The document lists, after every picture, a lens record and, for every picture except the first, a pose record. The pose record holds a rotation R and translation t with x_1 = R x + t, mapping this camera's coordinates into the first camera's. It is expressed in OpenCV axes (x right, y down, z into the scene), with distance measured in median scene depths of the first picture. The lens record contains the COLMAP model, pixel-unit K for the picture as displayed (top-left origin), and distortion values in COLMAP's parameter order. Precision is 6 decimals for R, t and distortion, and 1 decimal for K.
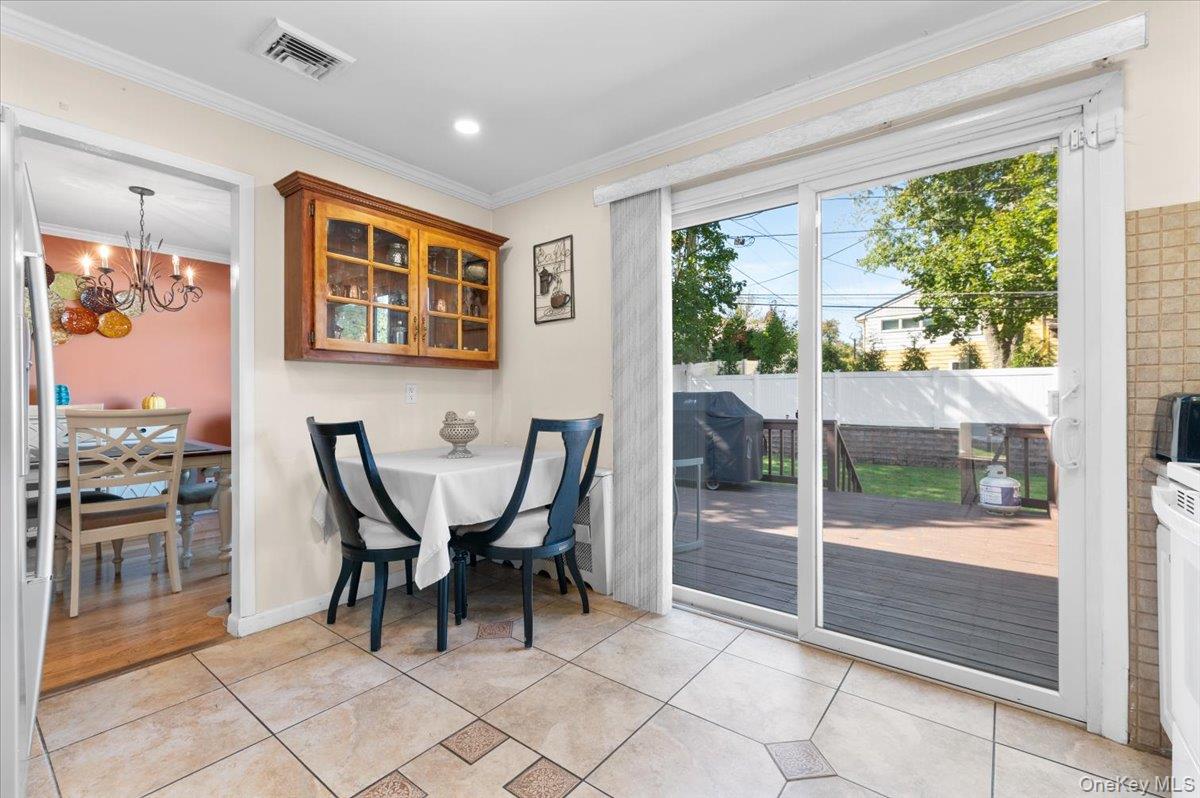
lens RADIAL K [[515.5, 0, 600.0], [0, 515.5, 399.0], [0, 0, 1]] dist [0.002075, -0.005640]
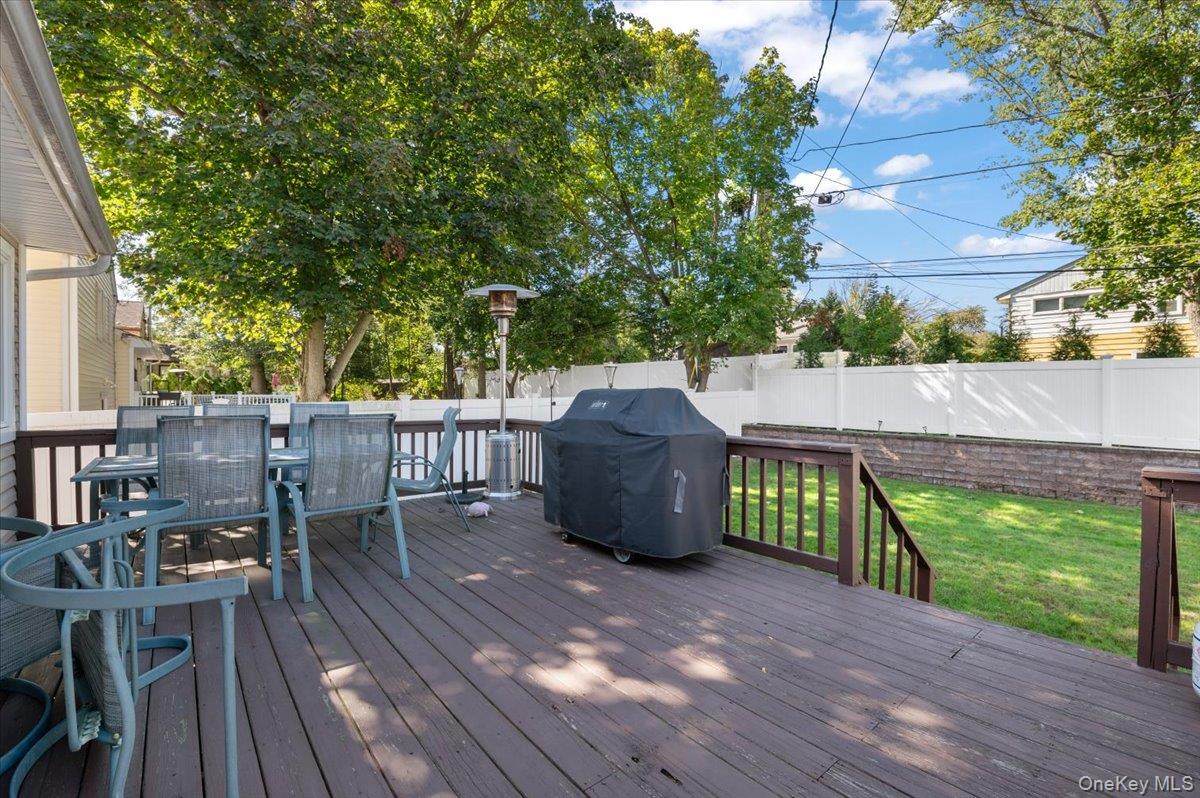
lens RADIAL K [[515.0, 0, 603.9], [0, 515.0, 404.7], [0, 0, 1]] dist [-0.000117, -0.012899]
pose [[0.977878, 0.011355, -0.208867, 0.129669], [-0.007915, 0.999819, 0.017300, -0.002261], [0.209026, -0.015264, 0.977791, 0.185784]]
